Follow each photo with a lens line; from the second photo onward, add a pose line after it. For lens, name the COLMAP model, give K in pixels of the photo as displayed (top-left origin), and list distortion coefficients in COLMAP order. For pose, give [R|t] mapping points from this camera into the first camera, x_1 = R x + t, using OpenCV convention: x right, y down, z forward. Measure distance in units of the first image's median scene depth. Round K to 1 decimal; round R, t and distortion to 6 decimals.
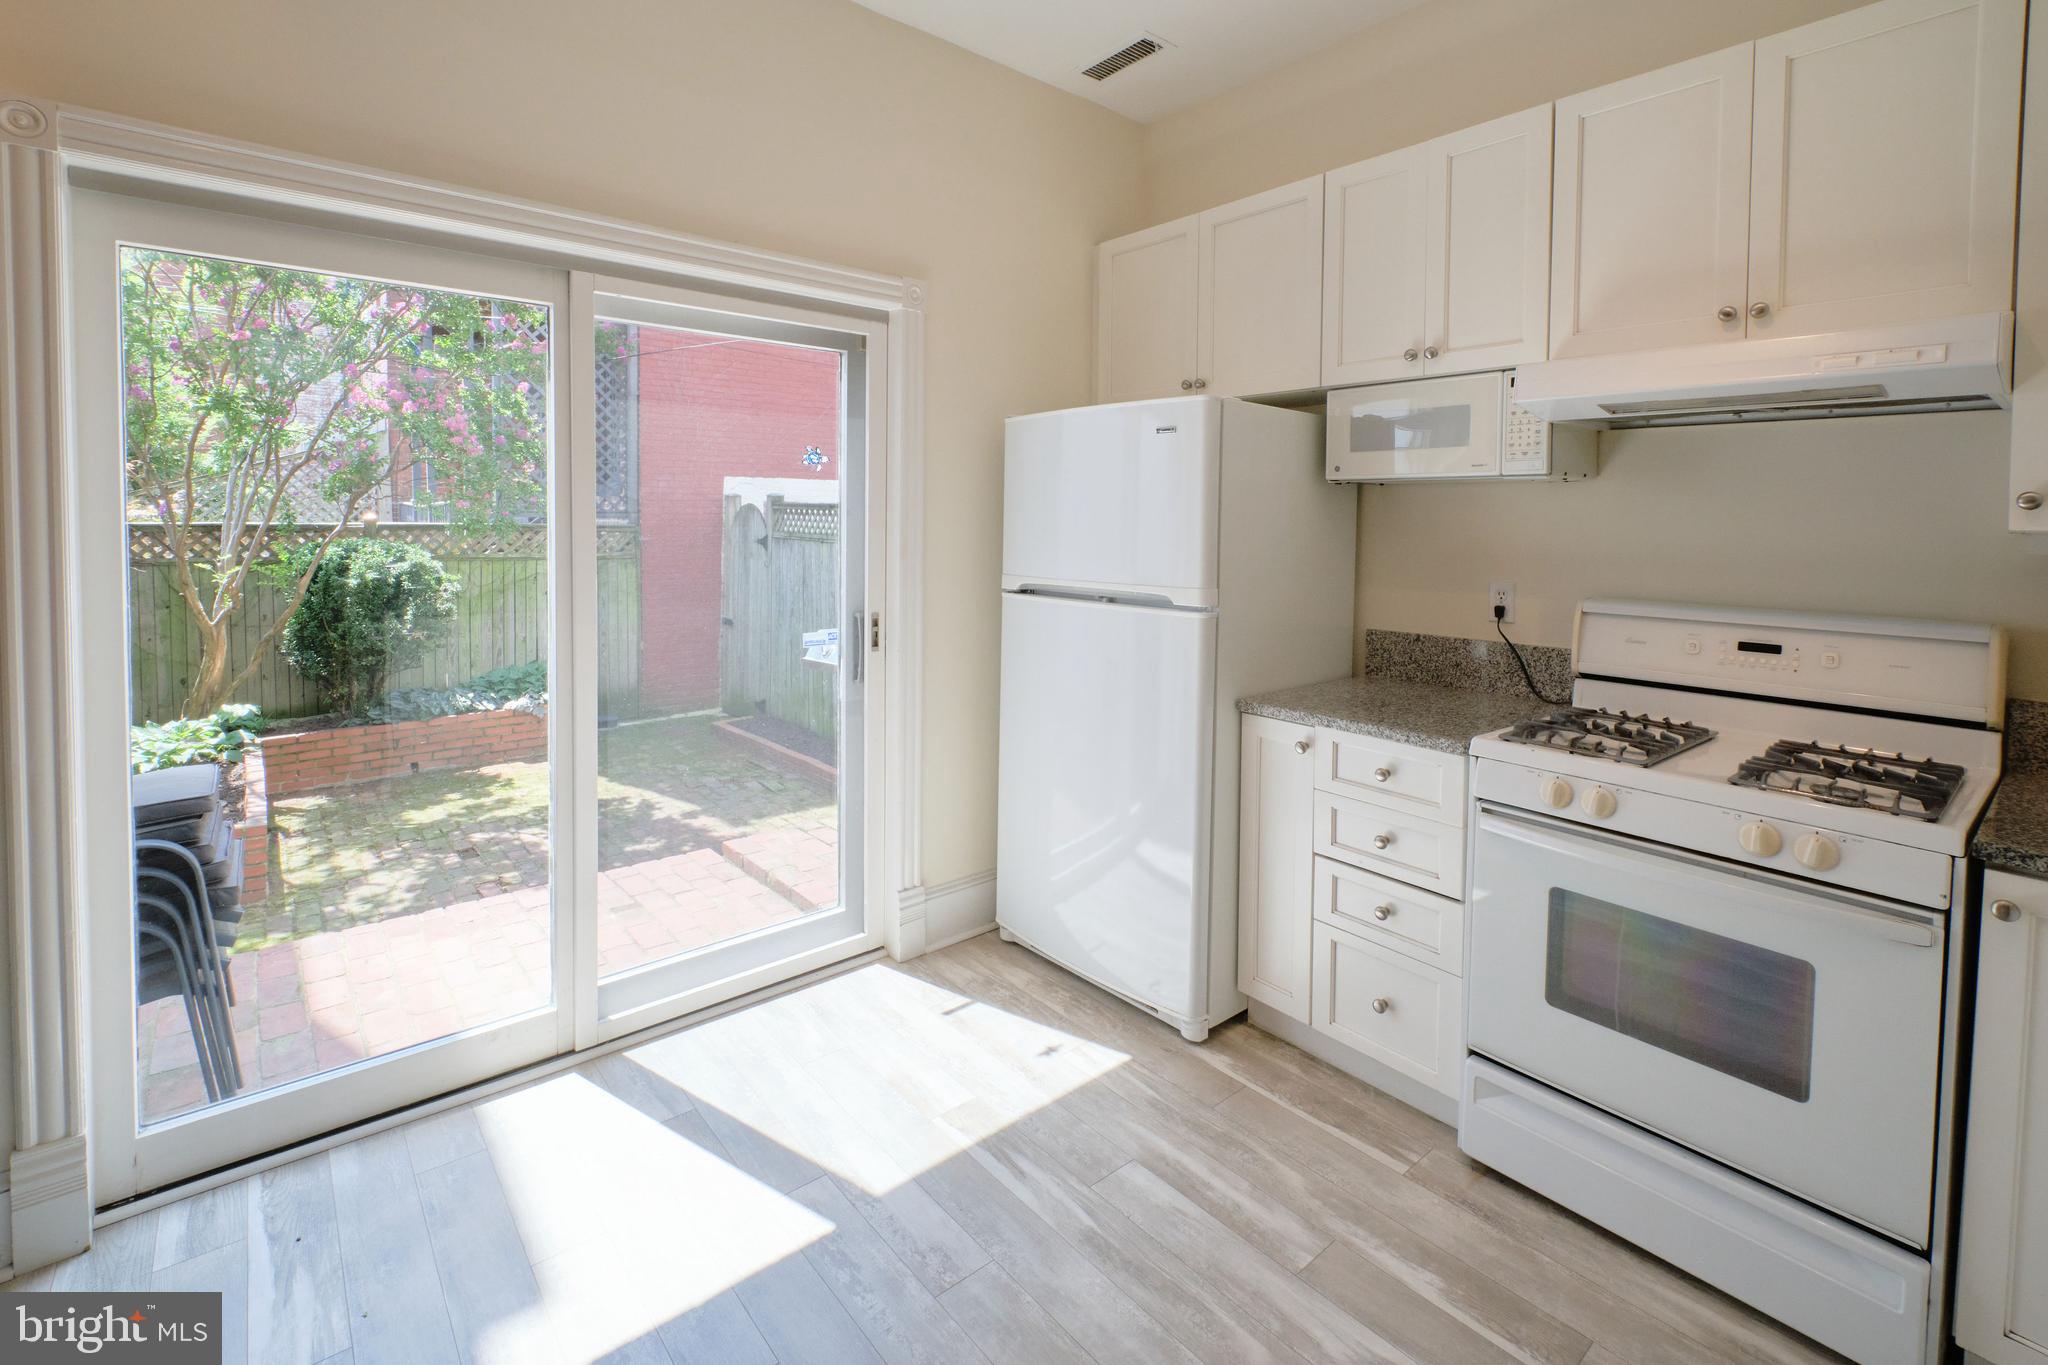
lens RADIAL K [[910.0, 0, 1029.5], [0, 910.0, 544.6], [0, 0, 1]] dist [0.002392, -0.002261]
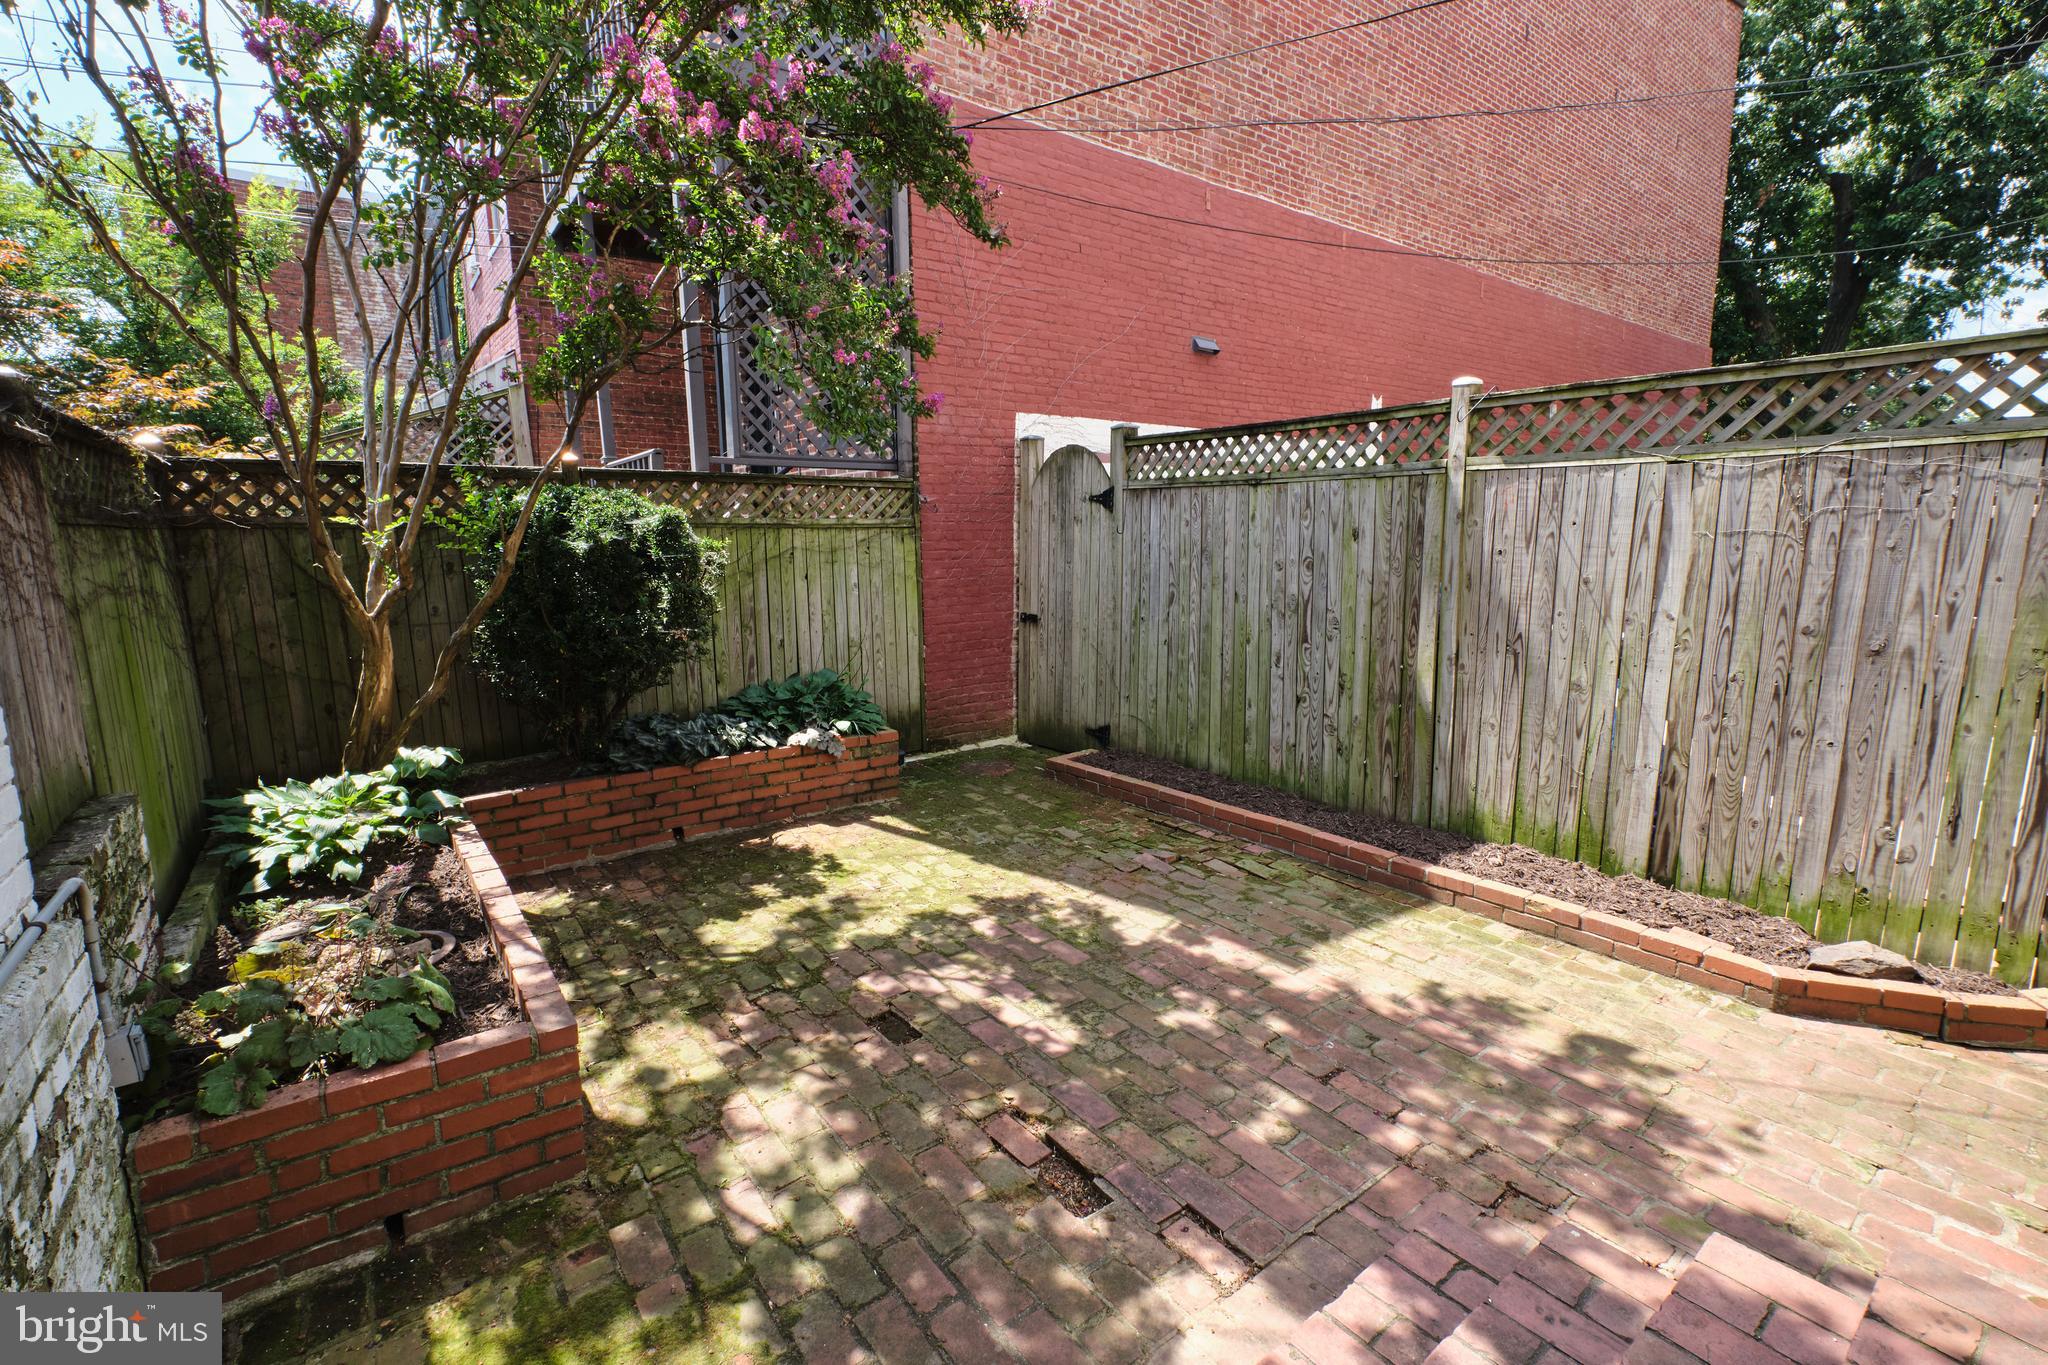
lens RADIAL K [[910.0, 0, 1041.0], [0, 910.0, 673.5], [0, 0, 1]] dist [0.002392, -0.002261]
pose [[0.998314, -0.006856, -0.057638, -0.418776], [0.014224, 0.991617, 0.128425, 0.053587], [0.056275, -0.129029, 0.990043, 0.422349]]
